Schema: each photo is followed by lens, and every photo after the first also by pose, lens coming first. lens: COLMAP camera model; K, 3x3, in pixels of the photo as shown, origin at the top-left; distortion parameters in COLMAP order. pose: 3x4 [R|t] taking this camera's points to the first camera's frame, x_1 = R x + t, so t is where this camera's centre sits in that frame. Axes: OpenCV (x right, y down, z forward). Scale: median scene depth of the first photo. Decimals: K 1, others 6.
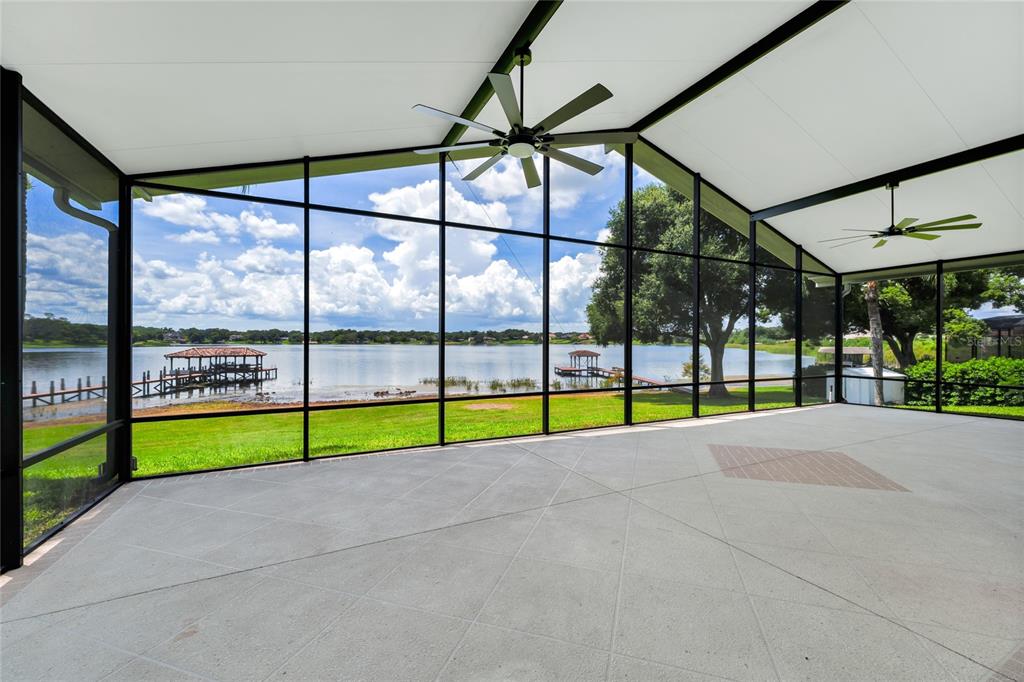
lens RADIAL K [[405.9, 0, 515.9], [0, 405.9, 342.1], [0, 0, 1]] dist [-0.002828, -0.000089]
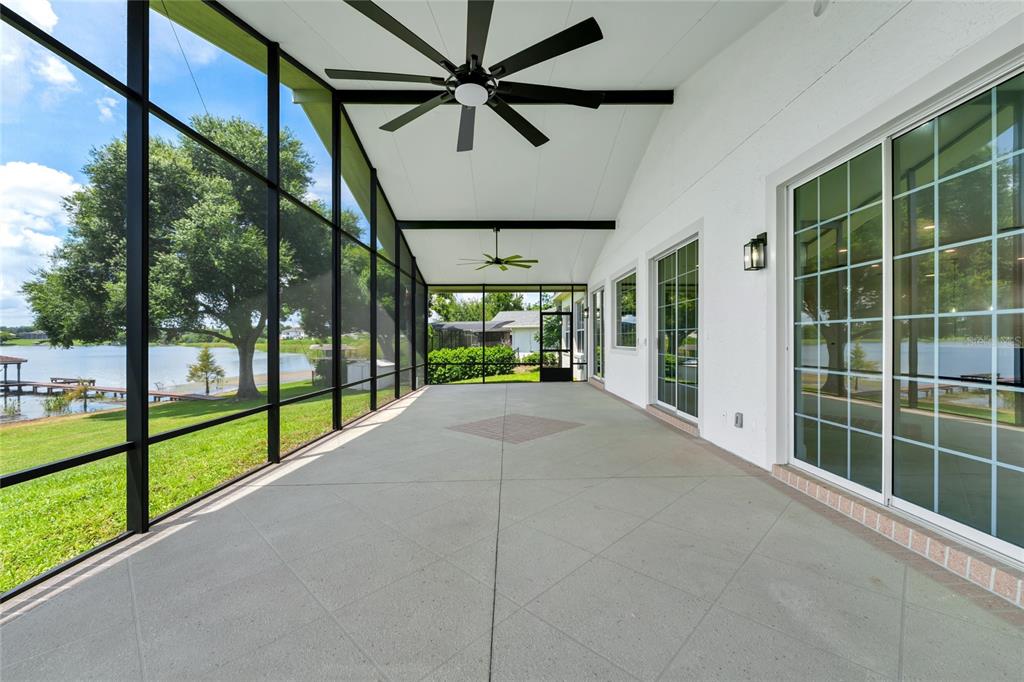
lens RADIAL K [[406.2, 0, 496.9], [0, 406.2, 341.0], [0, 0, 1]] dist [-0.001232, -0.000128]
pose [[0.438075, -0.005000, 0.898924, -0.097835], [0.005296, 0.999982, 0.002981, 0.003467], [-0.898923, 0.003455, 0.438094, 0.084582]]
